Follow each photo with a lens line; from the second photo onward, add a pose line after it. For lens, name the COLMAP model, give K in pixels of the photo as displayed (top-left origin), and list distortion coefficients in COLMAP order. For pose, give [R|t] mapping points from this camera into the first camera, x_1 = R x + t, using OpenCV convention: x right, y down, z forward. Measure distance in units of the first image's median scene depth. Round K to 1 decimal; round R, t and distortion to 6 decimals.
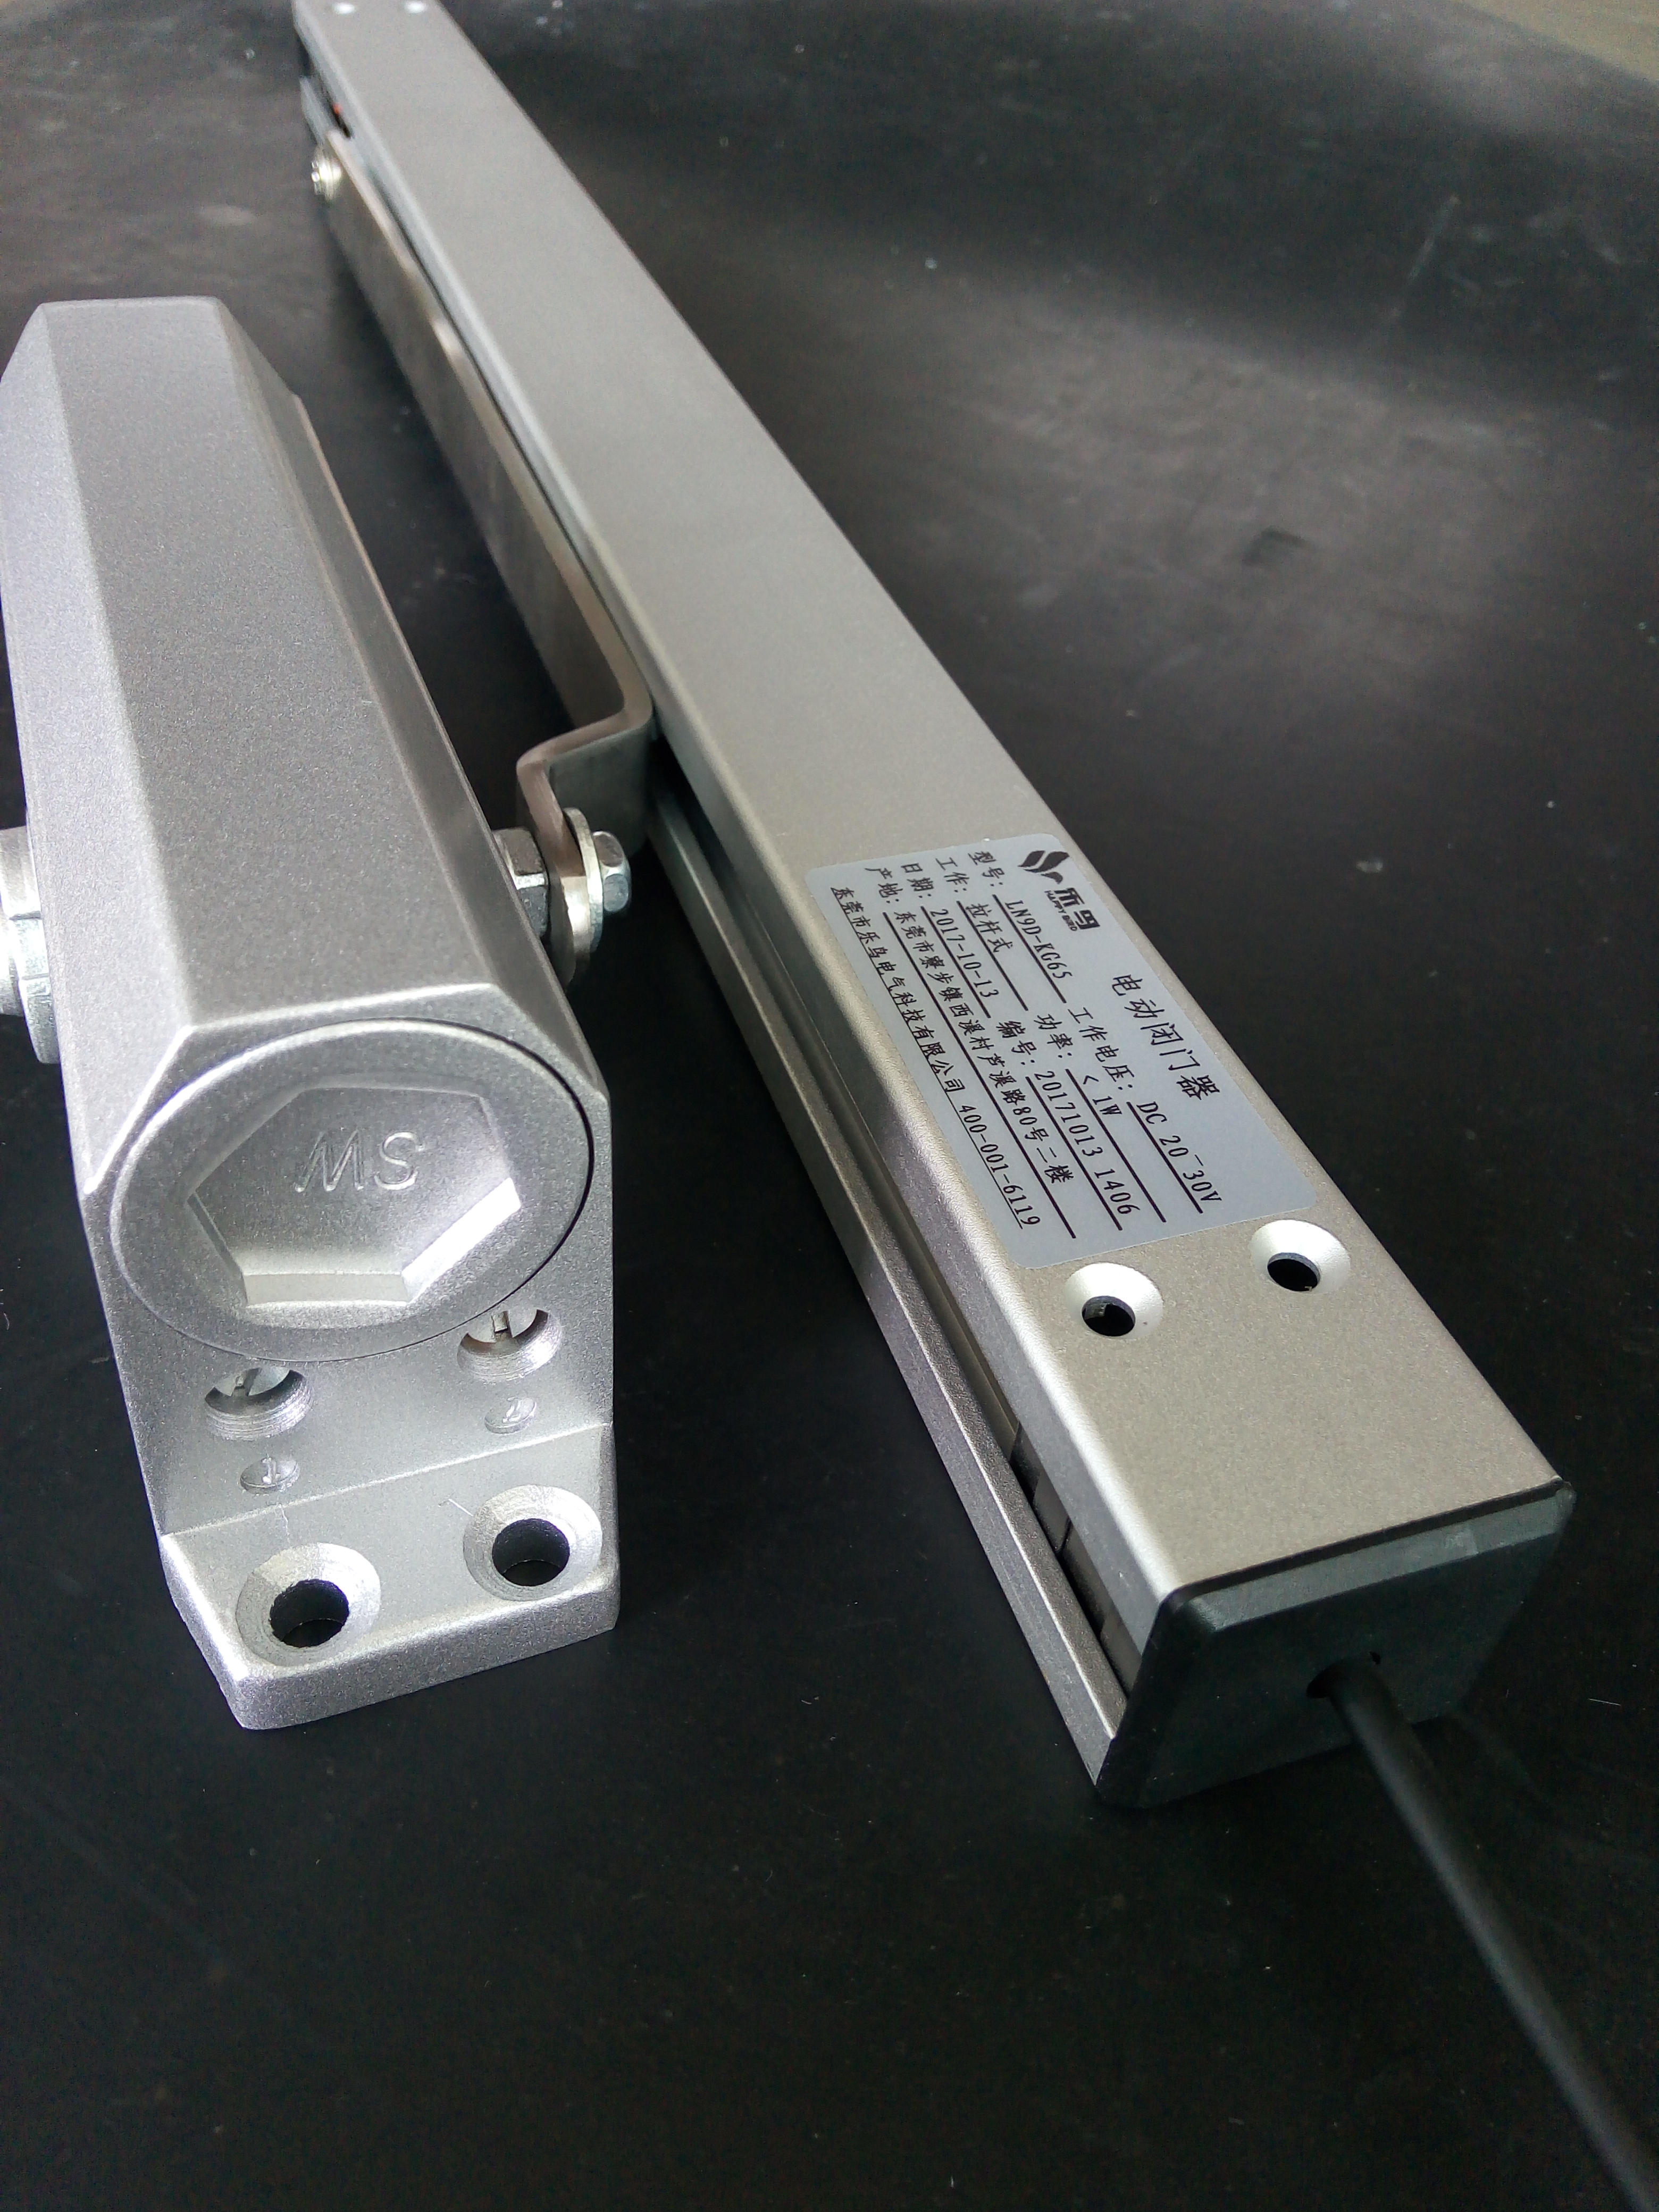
lens RADIAL K [[1795.5, 0, 834.2], [0, 1795.5, 1022.3], [0, 0, 1]] dist [0.007398, -0.002292]
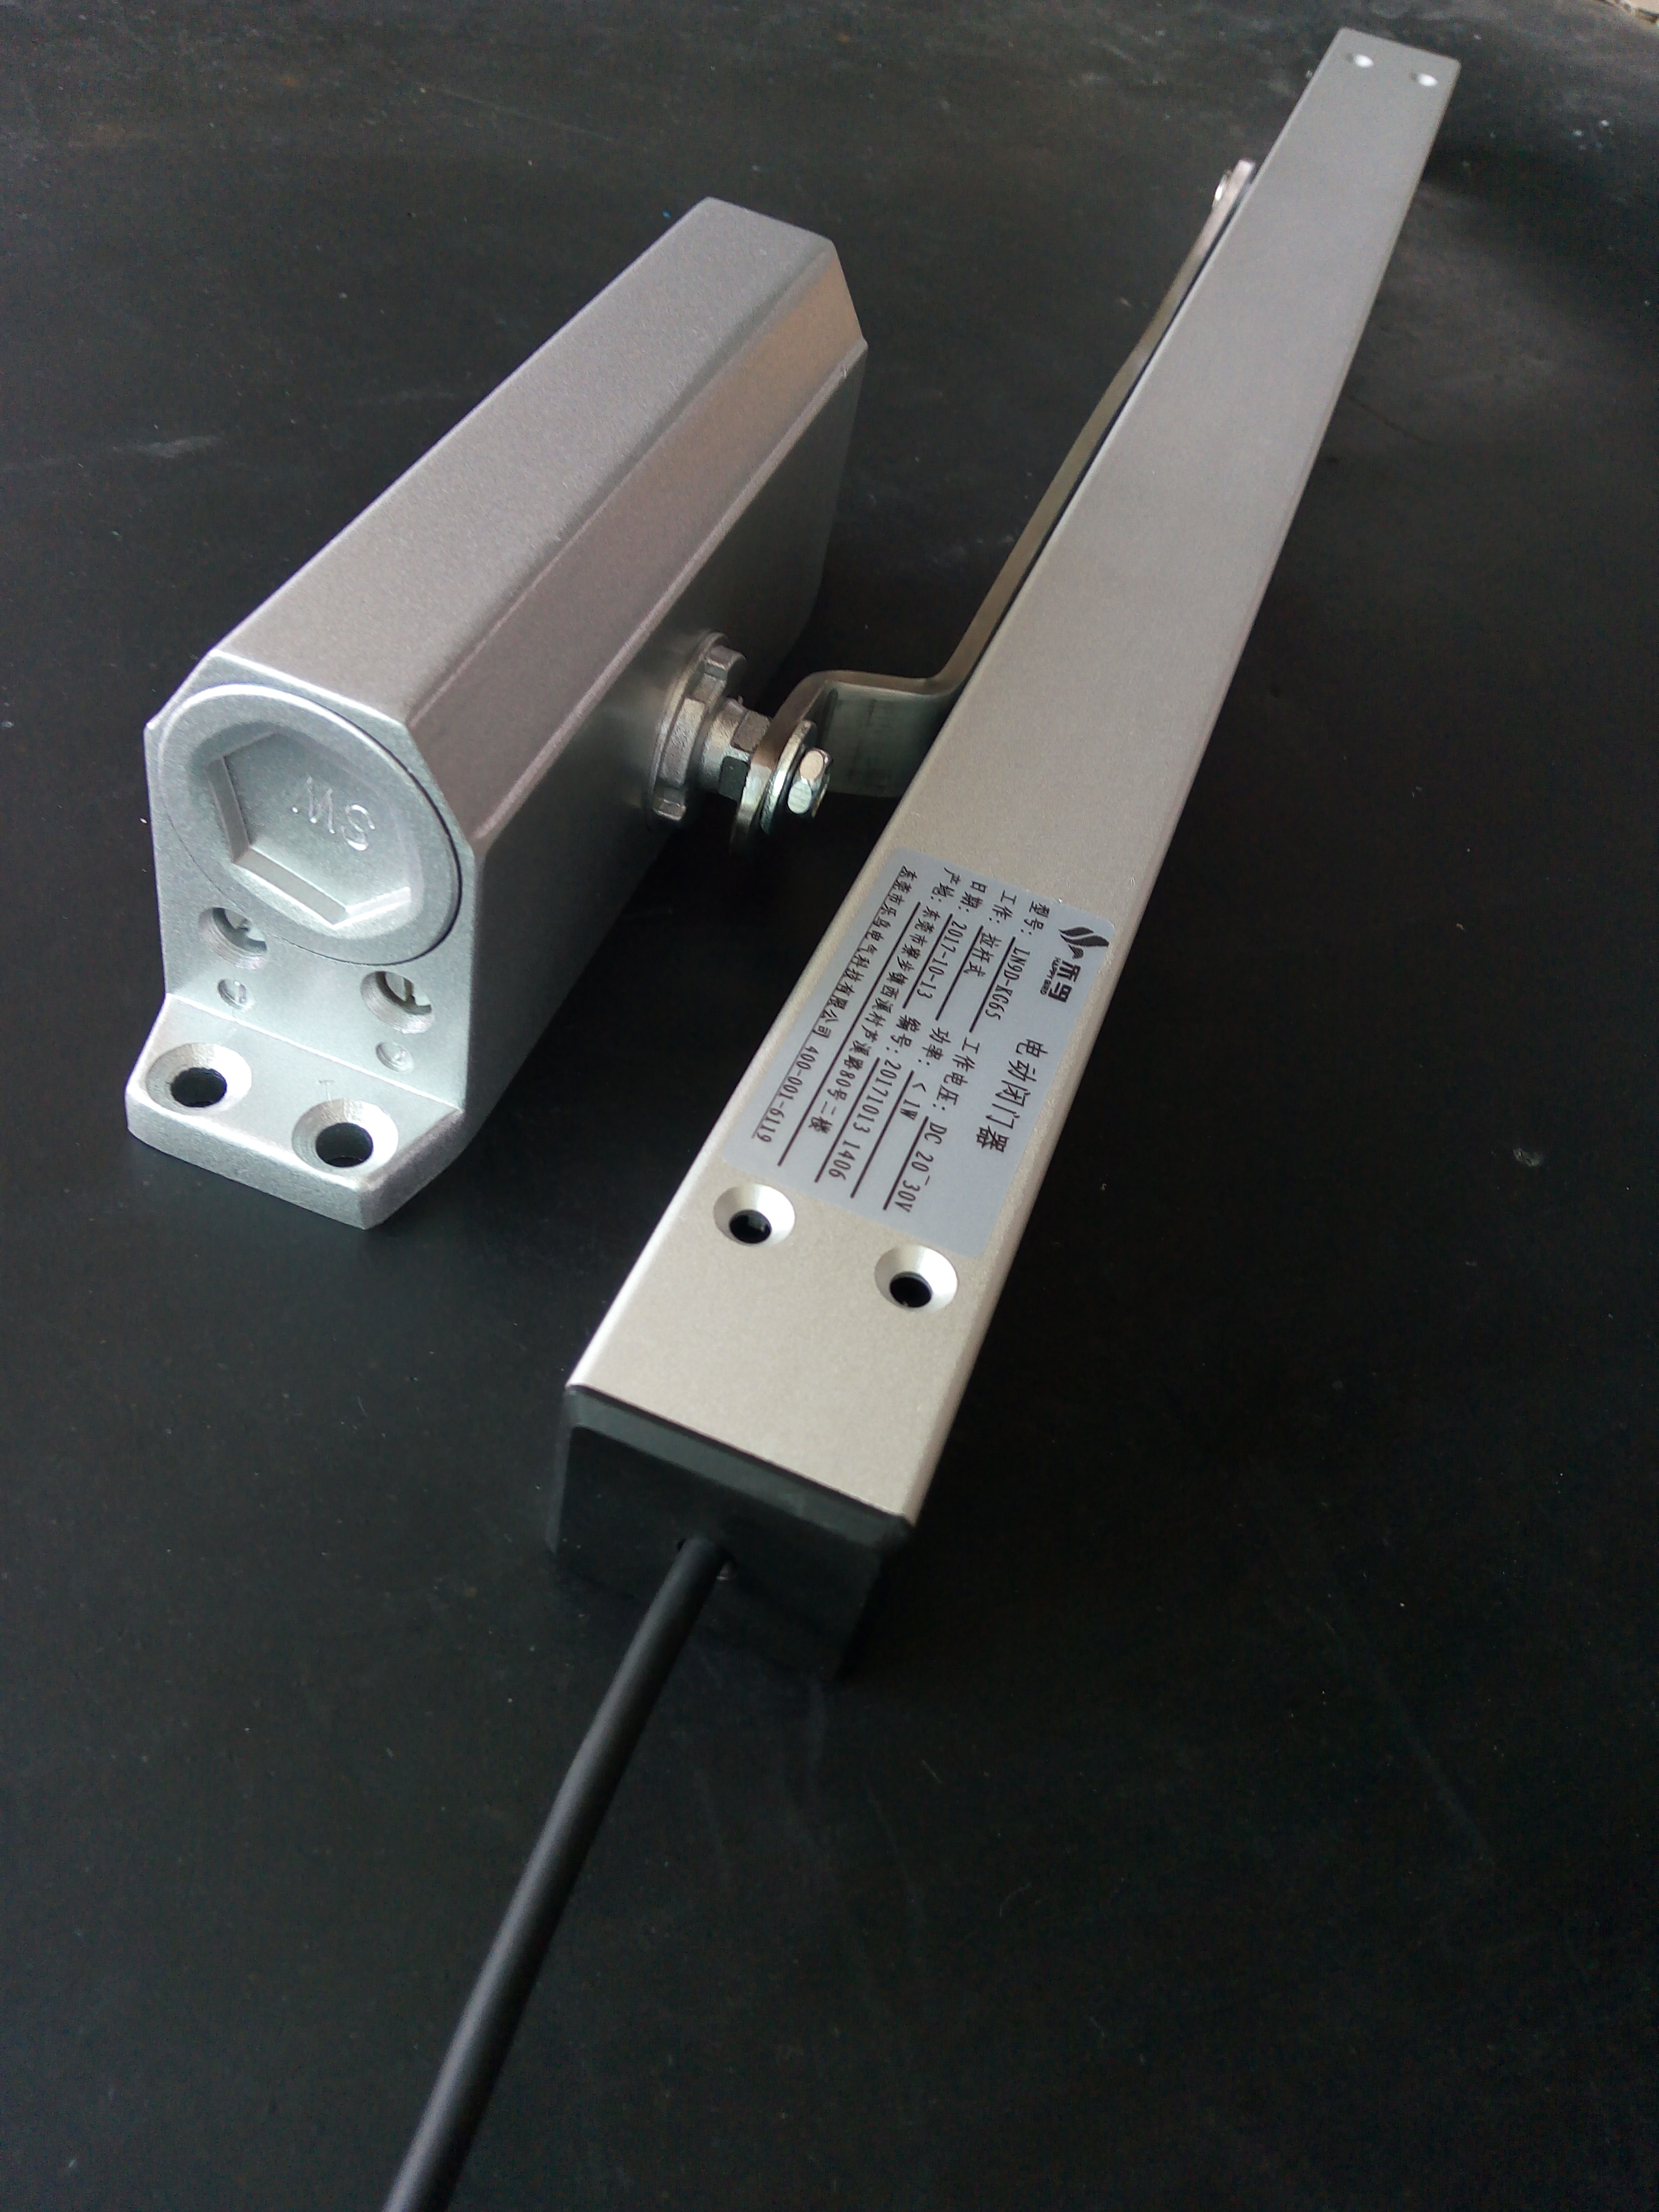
lens RADIAL K [[1771.9, 0, 829.5], [0, 1771.9, 1106.0], [0, 0, 1]] dist [0.004298, -0.002369]
pose [[0.771177, 0.510399, -0.380498, 0.529900], [-0.494030, 0.856760, 0.147976, -0.096646], [0.401522, 0.073861, 0.912866, -0.073175]]
